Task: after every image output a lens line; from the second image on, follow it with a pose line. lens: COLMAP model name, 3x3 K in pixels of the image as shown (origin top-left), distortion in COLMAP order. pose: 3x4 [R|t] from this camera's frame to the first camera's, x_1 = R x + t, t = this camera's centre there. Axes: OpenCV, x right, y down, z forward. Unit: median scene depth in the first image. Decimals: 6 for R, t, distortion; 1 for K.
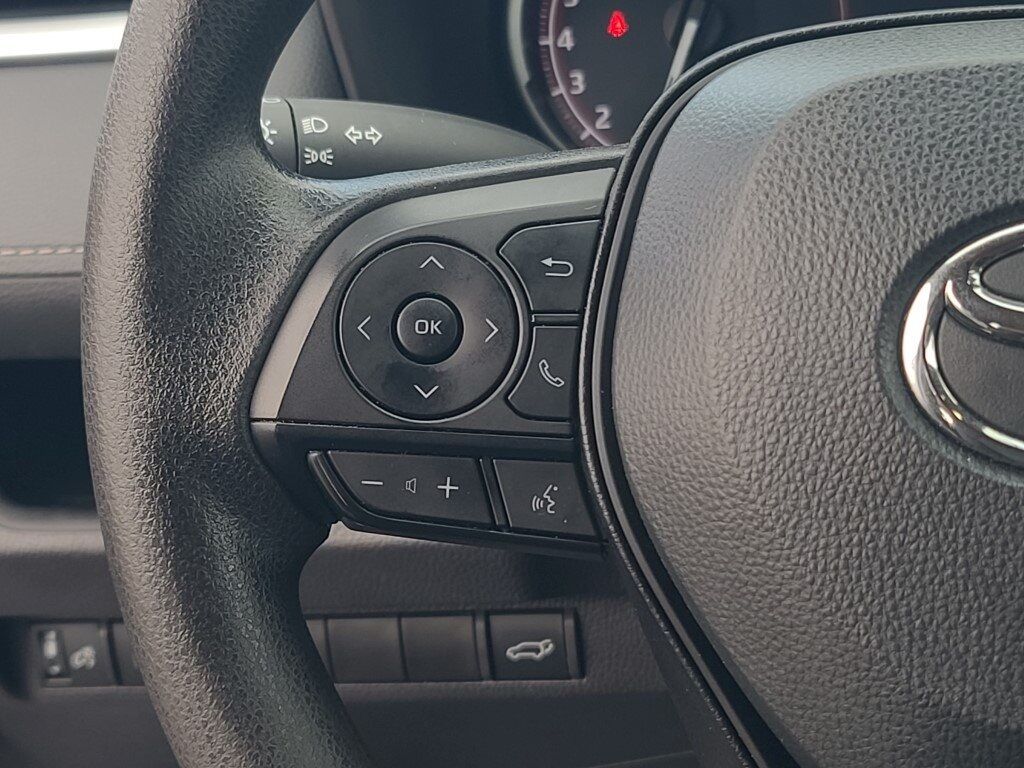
lens RADIAL K [[2305.0, 0, 512.0], [0, 2305.0, 384.0], [0, 0, 1]] dist [0.003899, 0.112906]
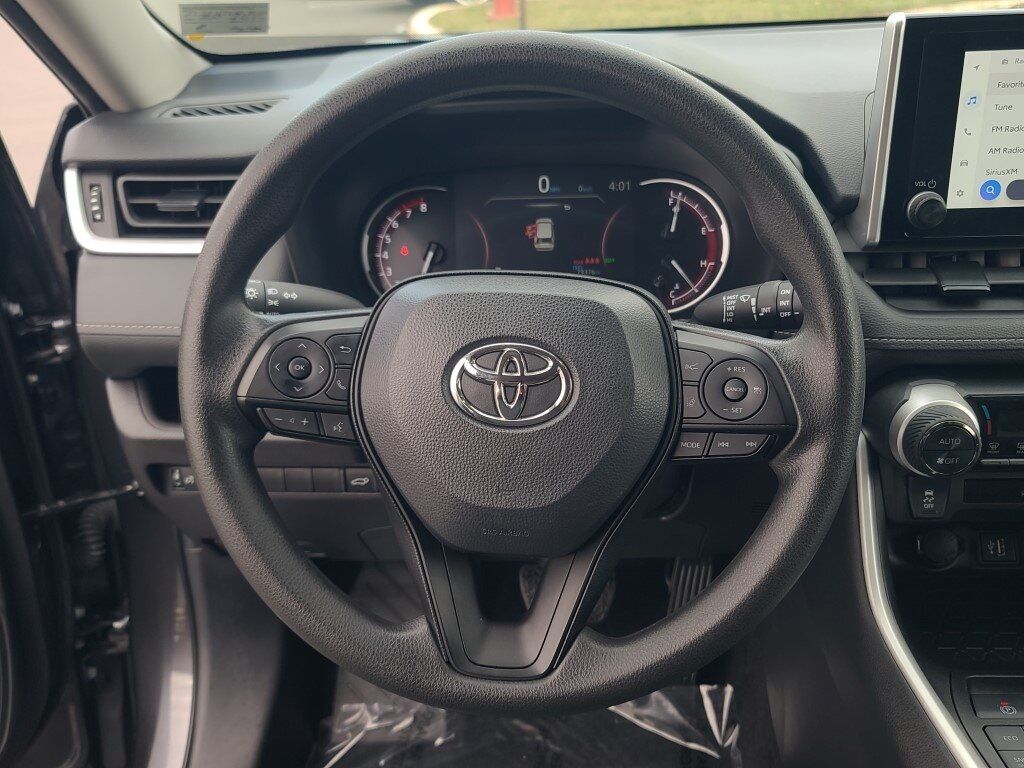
lens RADIAL K [[1018.6, 0, 532.6], [0, 1018.6, 403.2], [0, 0, 1]] dist [0.033184, 0.007626]
pose [[0.993368, 0.038660, 0.108283, 0.119258], [-0.041512, 0.998845, 0.024206, -0.022703], [-0.107222, -0.028540, 0.993825, -0.332269]]
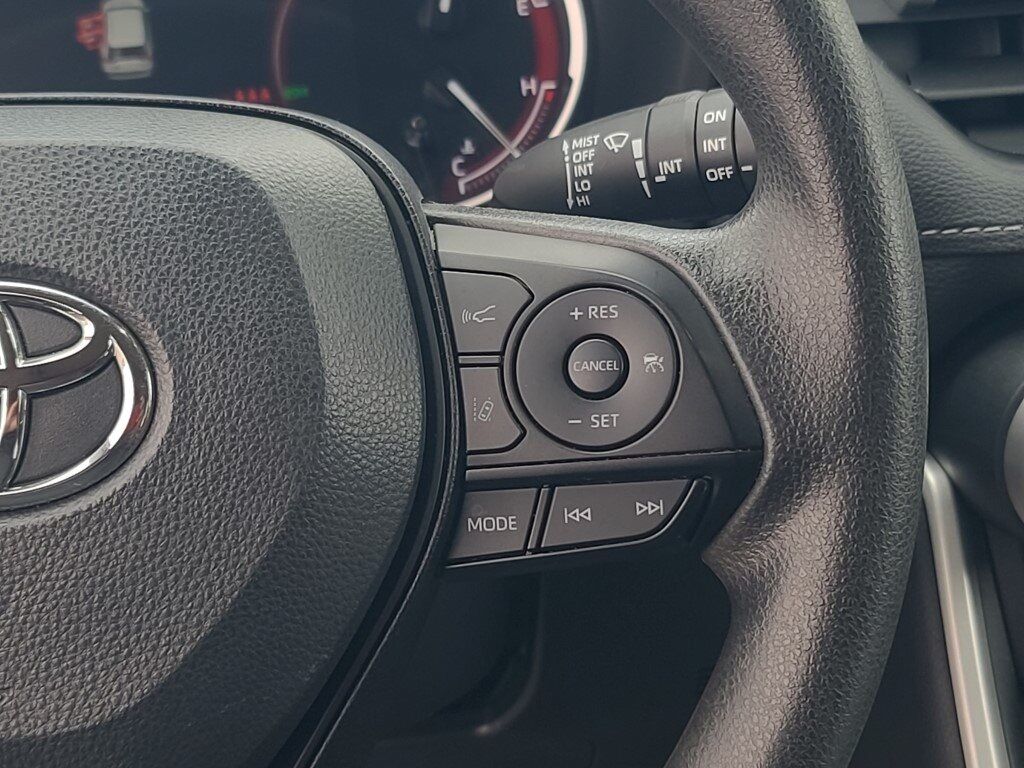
lens RADIAL K [[2305.0, 0, 512.0], [0, 2305.0, 384.0], [0, 0, 1]] dist [0.003899, 0.112906]
pose [[0.973404, -0.029773, 0.227151, 0.221814], [0.035484, 0.999148, -0.021097, 0.009849], [-0.226329, 0.028596, 0.973631, -0.140099]]
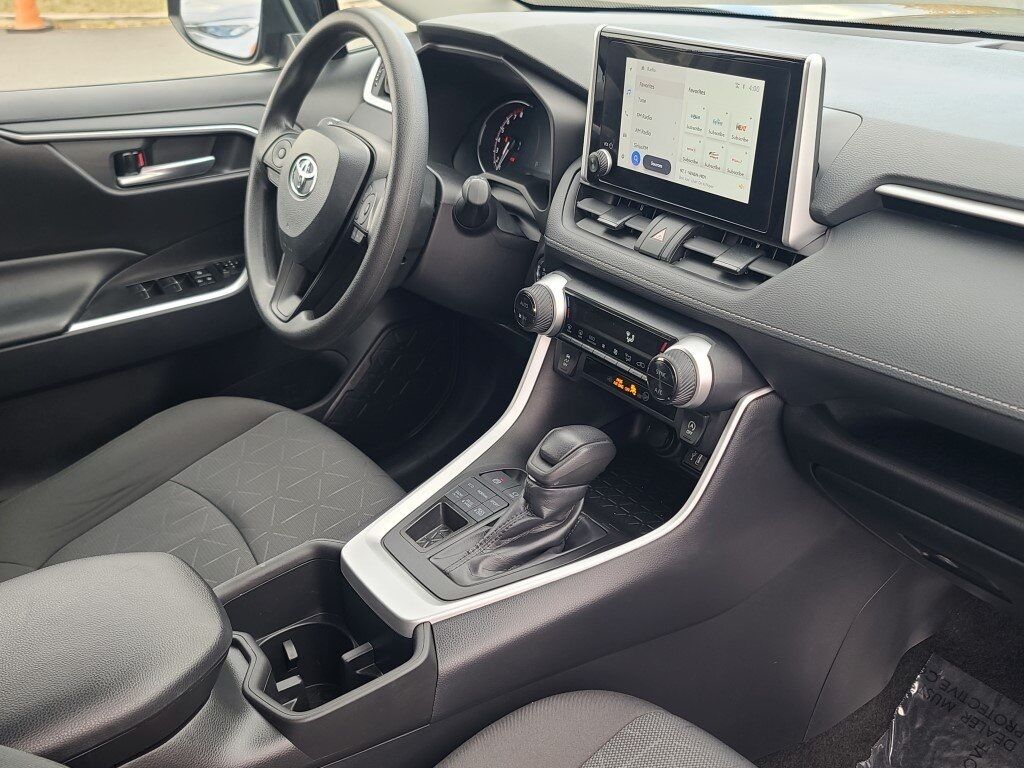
lens RADIAL K [[1018.6, 0, 532.6], [0, 1018.6, 403.2], [0, 0, 1]] dist [0.033184, 0.007626]
pose [[0.667644, 0.419742, -0.614872, 2.418902], [-0.342664, 0.906479, 0.246733, -0.329818], [0.660933, 0.045965, 0.749036, -0.614828]]
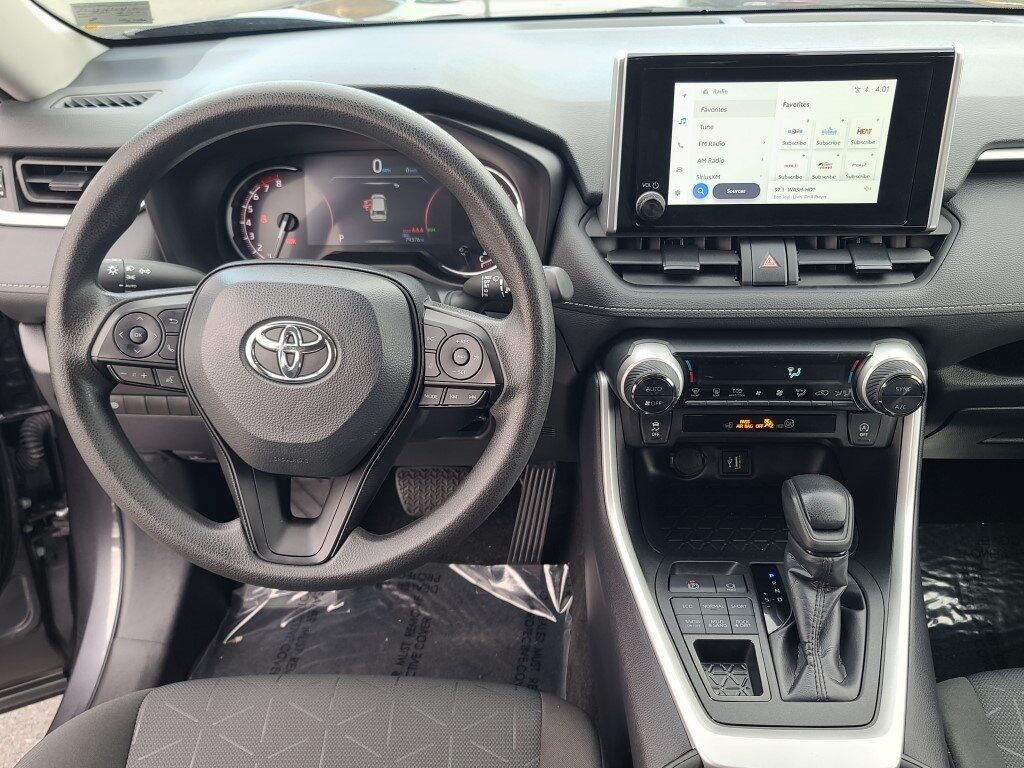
lens RADIAL K [[947.6, 0, 514.8], [0, 947.6, 410.0], [0, 0, 1]] dist [0.045208, -0.021436]
pose [[0.991357, 0.035268, 0.126363, 0.394020], [-0.052616, 0.989215, 0.136695, -0.151828], [-0.120179, -0.142162, 0.982521, -0.683353]]
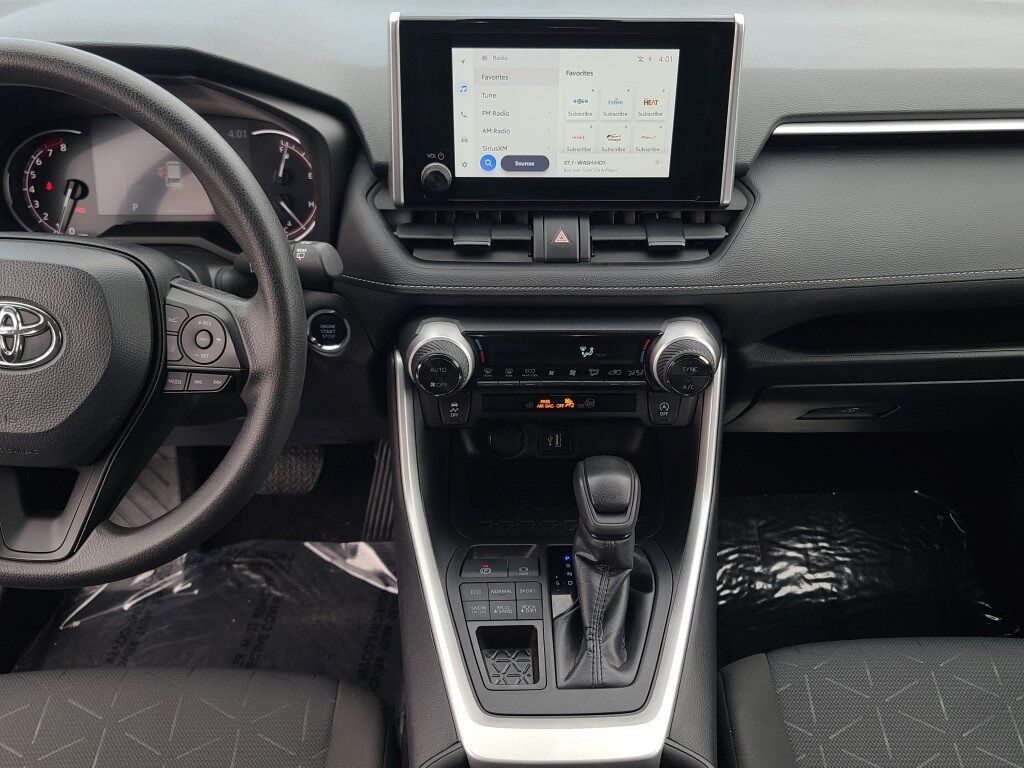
lens RADIAL K [[947.6, 0, 514.8], [0, 947.6, 410.0], [0, 0, 1]] dist [0.045208, -0.021436]
pose [[0.982428, 0.023178, 0.185197, 0.705546], [-0.055625, 0.983527, 0.171988, -0.193761], [-0.178160, -0.179267, 0.967534, -0.656536]]
